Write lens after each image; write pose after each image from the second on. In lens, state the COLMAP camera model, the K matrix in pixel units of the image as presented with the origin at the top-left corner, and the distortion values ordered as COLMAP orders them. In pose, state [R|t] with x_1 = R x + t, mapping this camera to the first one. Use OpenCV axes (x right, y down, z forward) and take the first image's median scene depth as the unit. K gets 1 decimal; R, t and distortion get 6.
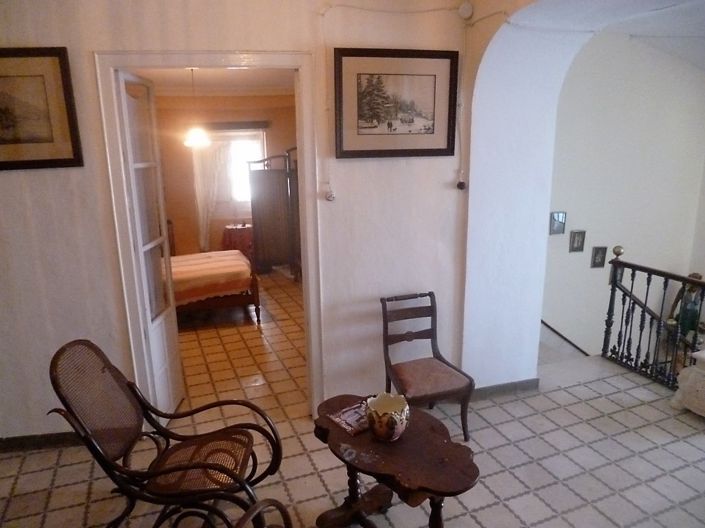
lens RADIAL K [[492.5, 0, 350.3], [0, 492.5, 261.6], [0, 0, 1]] dist [-0.059159, 0.017217]
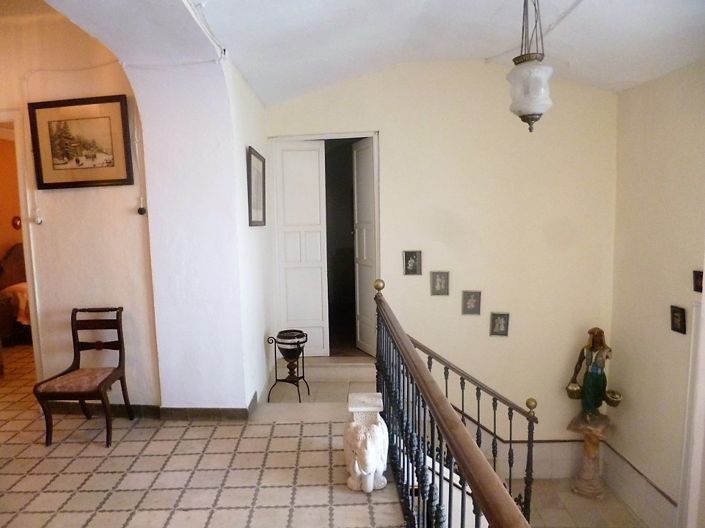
lens RADIAL K [[492.5, 0, 350.7], [0, 492.5, 264.8], [0, 0, 1]] dist [-0.059159, 0.017217]
pose [[0.942266, 0.021313, -0.334186, 1.090163], [-0.060543, 0.992369, -0.107418, 0.057292], [0.329347, 0.121449, 0.936366, 0.147252]]
